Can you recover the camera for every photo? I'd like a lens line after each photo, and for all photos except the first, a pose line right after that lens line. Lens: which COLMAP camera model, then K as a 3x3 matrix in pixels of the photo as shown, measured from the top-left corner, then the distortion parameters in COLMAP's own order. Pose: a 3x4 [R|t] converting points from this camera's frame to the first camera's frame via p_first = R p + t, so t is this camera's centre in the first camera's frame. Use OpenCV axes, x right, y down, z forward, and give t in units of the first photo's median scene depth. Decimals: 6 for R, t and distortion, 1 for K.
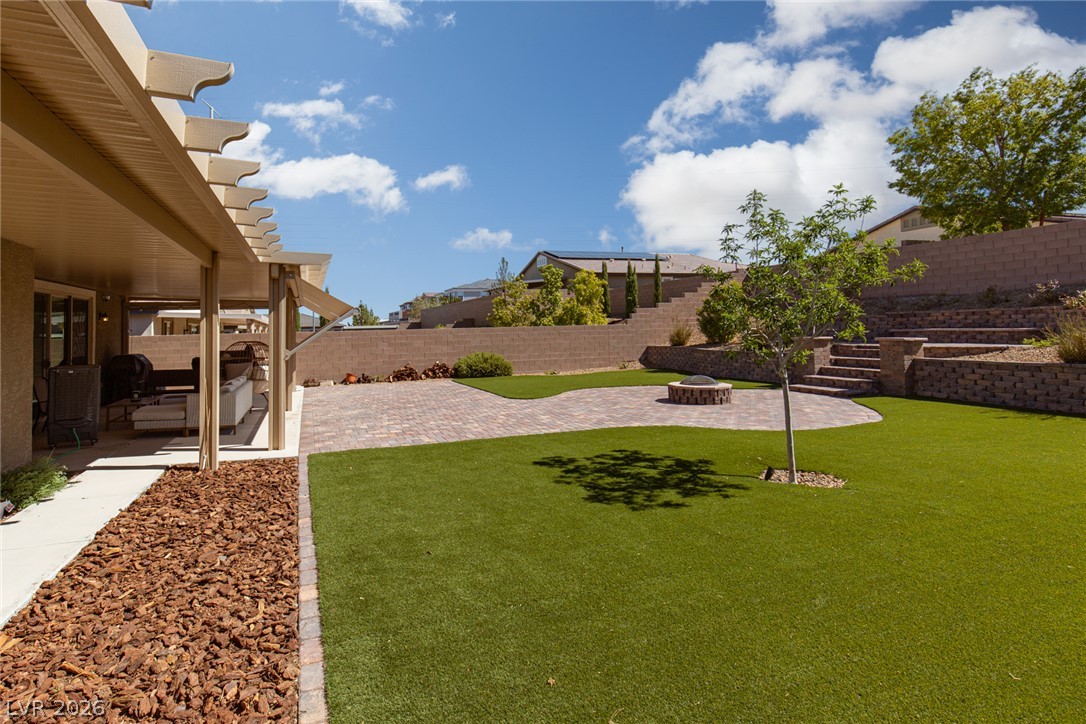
lens RADIAL K [[522.3, 0, 445.4], [0, 522.3, 326.8], [0, 0, 1]] dist [0.001808, -0.001248]
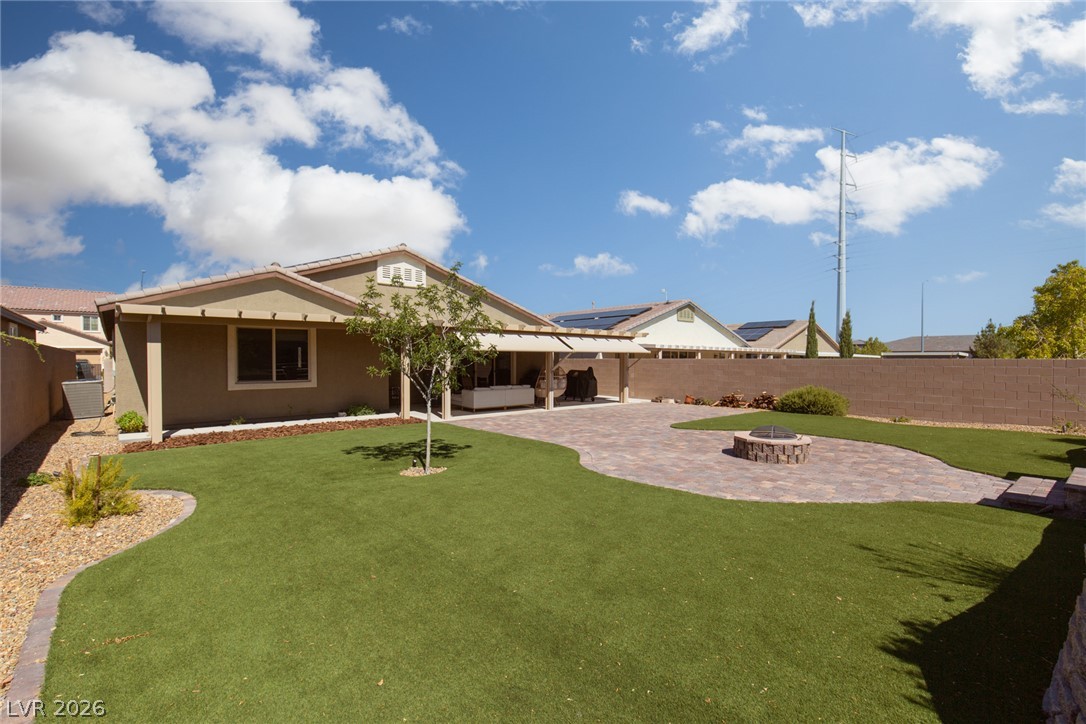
lens RADIAL K [[483.7, 0, 539.7], [0, 483.7, 371.2], [0, 0, 1]] dist [0.002541, 0.000236]
pose [[0.444922, 0.048710, -0.894244, 0.905991], [-0.003735, 0.998612, 0.052536, -0.028243], [0.895561, -0.020034, 0.444487, 0.326889]]
